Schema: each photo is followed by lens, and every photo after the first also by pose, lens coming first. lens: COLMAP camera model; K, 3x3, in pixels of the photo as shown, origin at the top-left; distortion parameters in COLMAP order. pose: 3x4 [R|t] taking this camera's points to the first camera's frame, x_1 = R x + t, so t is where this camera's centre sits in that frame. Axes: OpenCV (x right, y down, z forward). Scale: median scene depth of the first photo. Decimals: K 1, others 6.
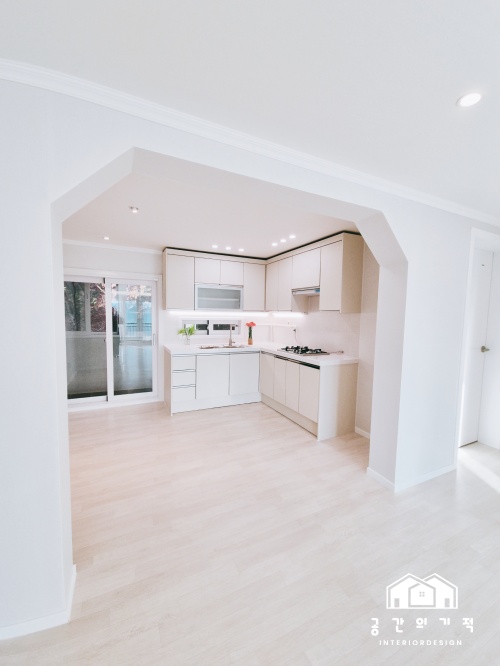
lens RADIAL K [[273.4, 0, 250.0], [0, 273.4, 335.6], [0, 0, 1]] dist [-0.014009, -0.000167]
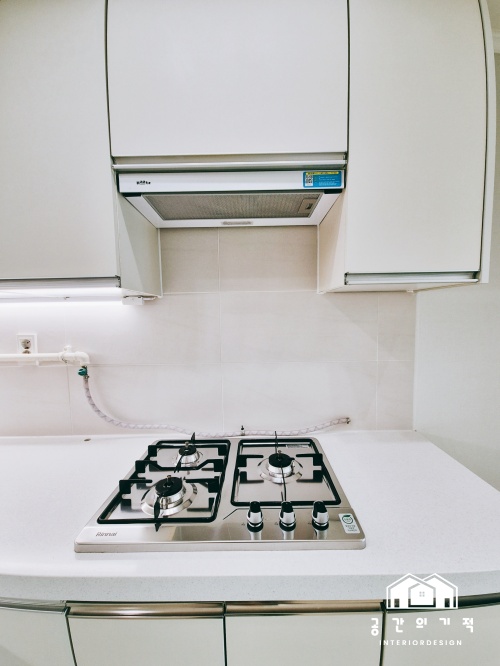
lens RADIAL K [[273.4, 0, 251.0], [0, 273.4, 334.9], [0, 0, 1]] dist [-0.014009, -0.000167]
pose [[0.448045, -0.081017, 0.890333, 0.025525], [0.087176, 0.995099, 0.046680, -0.048724], [-0.889751, 0.056701, 0.452911, 0.760651]]
